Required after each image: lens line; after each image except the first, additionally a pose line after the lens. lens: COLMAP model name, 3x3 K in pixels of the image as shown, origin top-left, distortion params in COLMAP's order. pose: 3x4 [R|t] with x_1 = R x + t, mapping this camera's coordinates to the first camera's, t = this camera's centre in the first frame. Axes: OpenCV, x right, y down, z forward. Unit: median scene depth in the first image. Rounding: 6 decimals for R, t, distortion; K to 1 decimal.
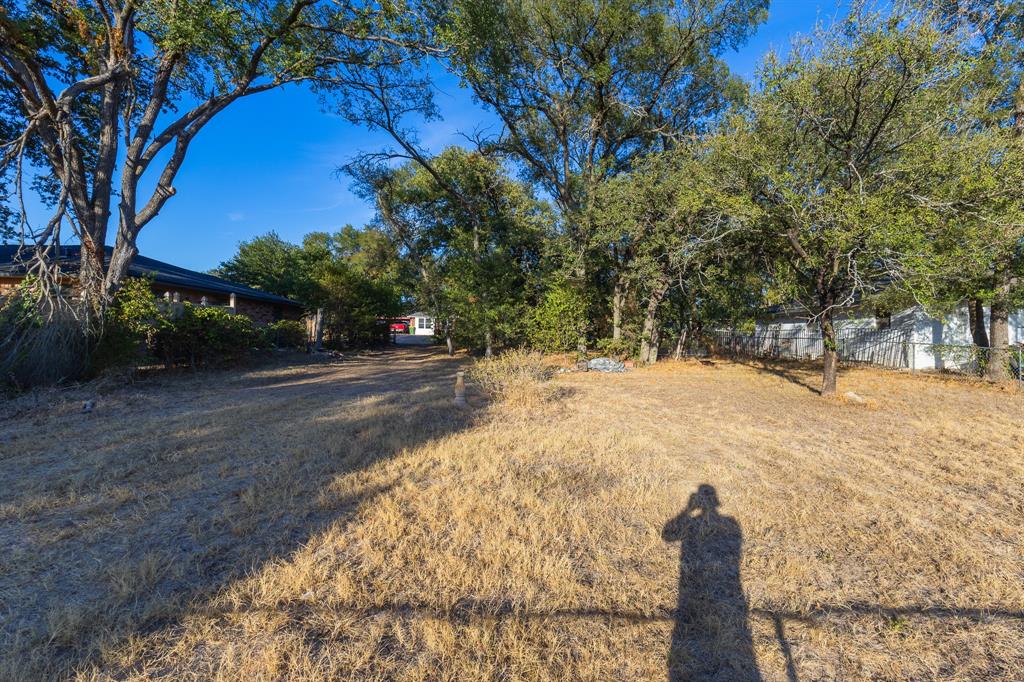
lens RADIAL K [[476.8, 0, 511.1], [0, 476.8, 340.4], [0, 0, 1]] dist [0.019604, -0.001713]
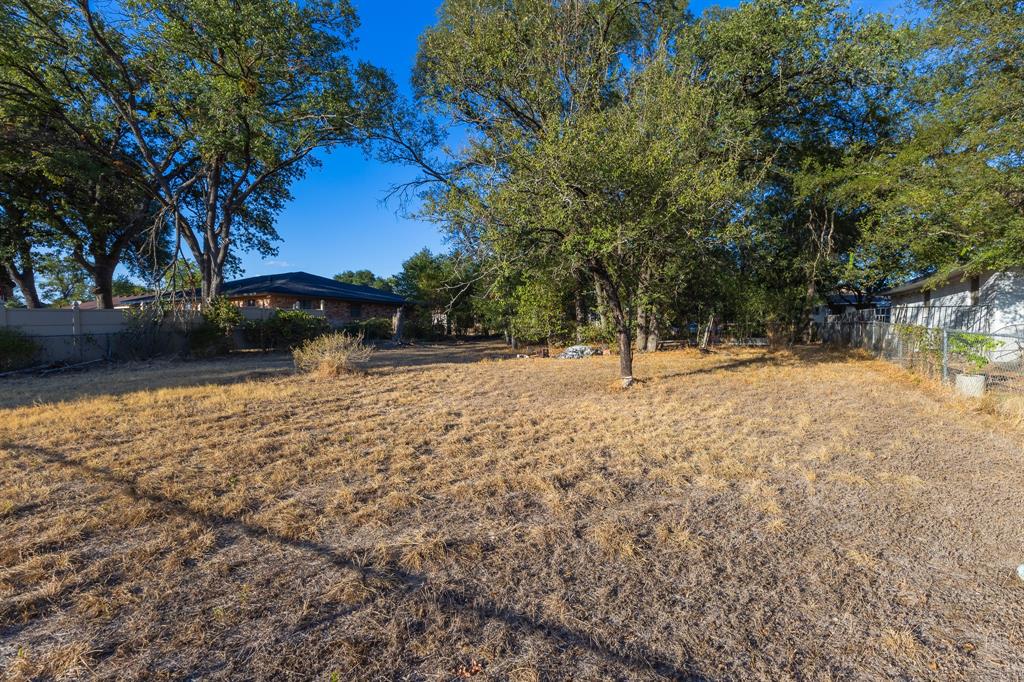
lens RADIAL K [[476.8, 0, 515.2], [0, 476.8, 341.7], [0, 0, 1]] dist [0.019604, -0.001713]
pose [[0.881542, -0.005293, -0.472075, 0.512964], [0.012312, 0.999855, 0.011781, 0.013690], [0.471945, -0.016198, 0.881479, 0.007953]]
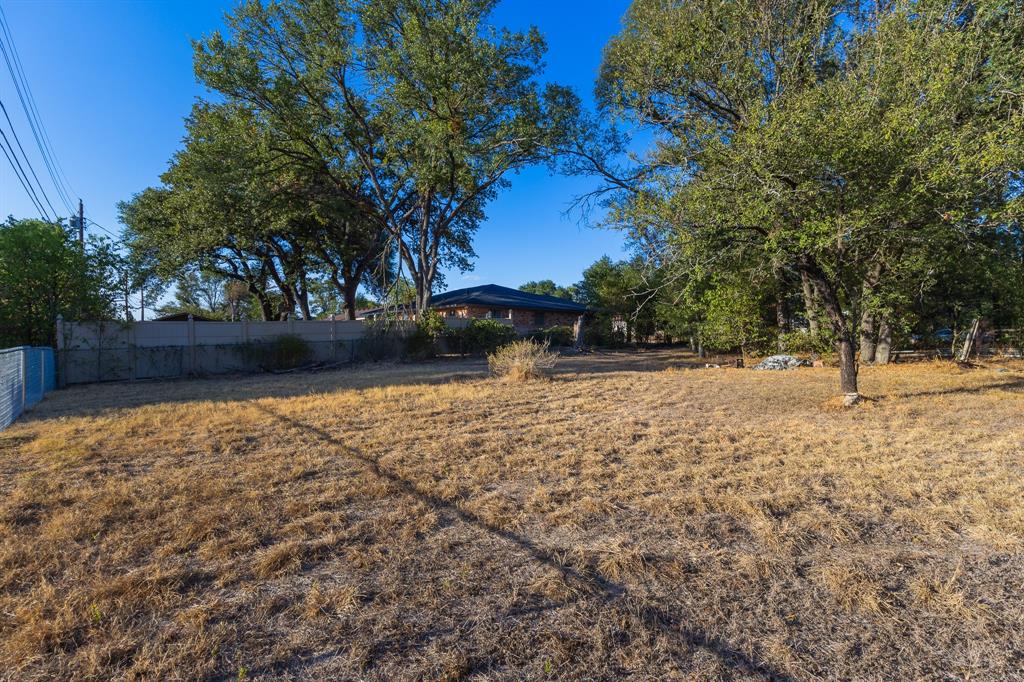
lens RADIAL K [[476.8, 0, 516.5], [0, 476.8, 340.7], [0, 0, 1]] dist [0.019604, -0.001713]
pose [[0.653929, -0.010549, -0.756482, 0.509462], [0.005745, 0.999943, -0.008977, 0.013527], [0.756534, 0.001524, 0.653953, 0.004476]]
